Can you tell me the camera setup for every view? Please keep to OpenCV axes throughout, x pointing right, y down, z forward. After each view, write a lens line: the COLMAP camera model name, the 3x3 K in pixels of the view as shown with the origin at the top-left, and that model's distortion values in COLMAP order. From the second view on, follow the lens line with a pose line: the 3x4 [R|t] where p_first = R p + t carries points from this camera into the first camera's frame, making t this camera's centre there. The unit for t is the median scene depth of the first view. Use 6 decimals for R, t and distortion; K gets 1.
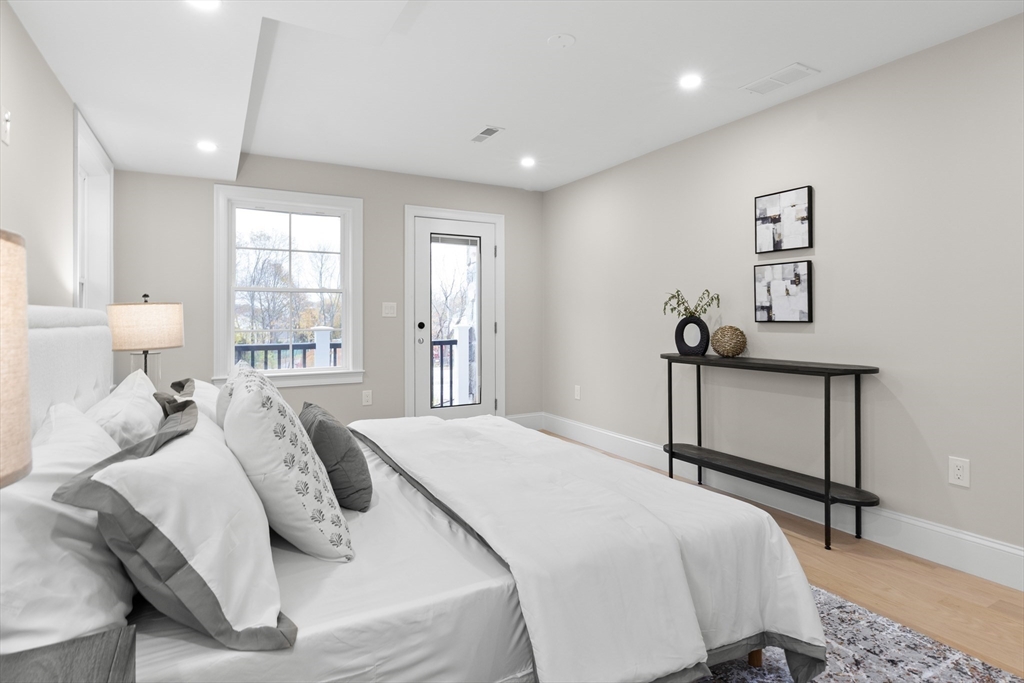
lens RADIAL K [[544.6, 0, 513.8], [0, 544.6, 318.0], [0, 0, 1]] dist [-0.004042, -0.001470]
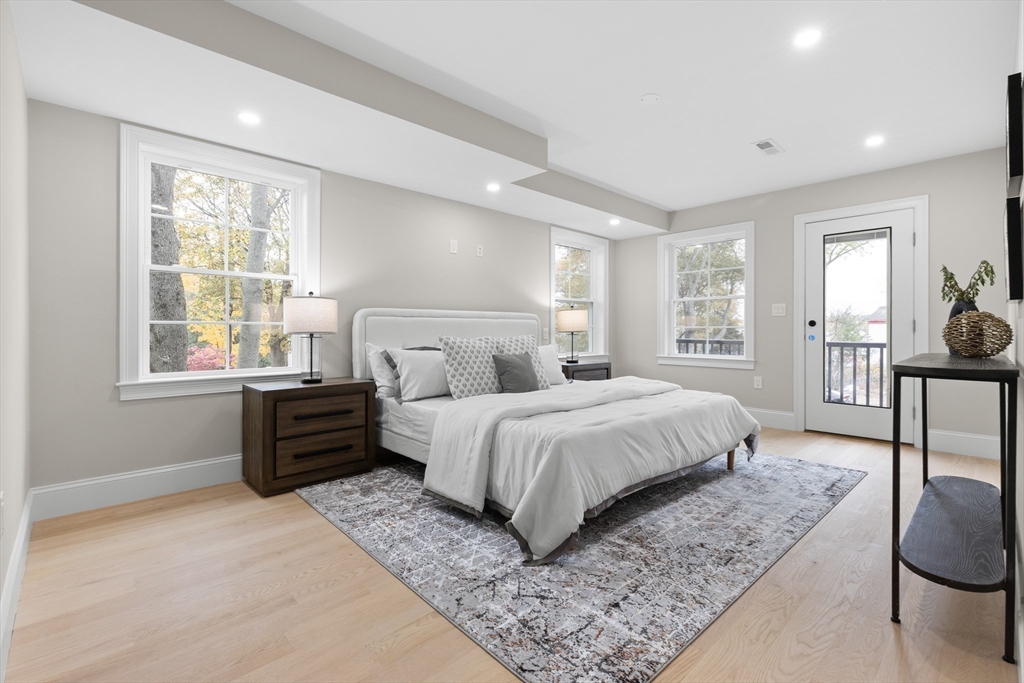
lens RADIAL K [[459.1, 0, 516.0], [0, 459.1, 330.4], [0, 0, 1]] dist [0.002770, 0.000369]
pose [[0.253540, 0.004583, -0.967314, 0.570256], [-0.000514, 0.999989, 0.004603, 0.024047], [0.967325, -0.000670, 0.253539, 0.205729]]
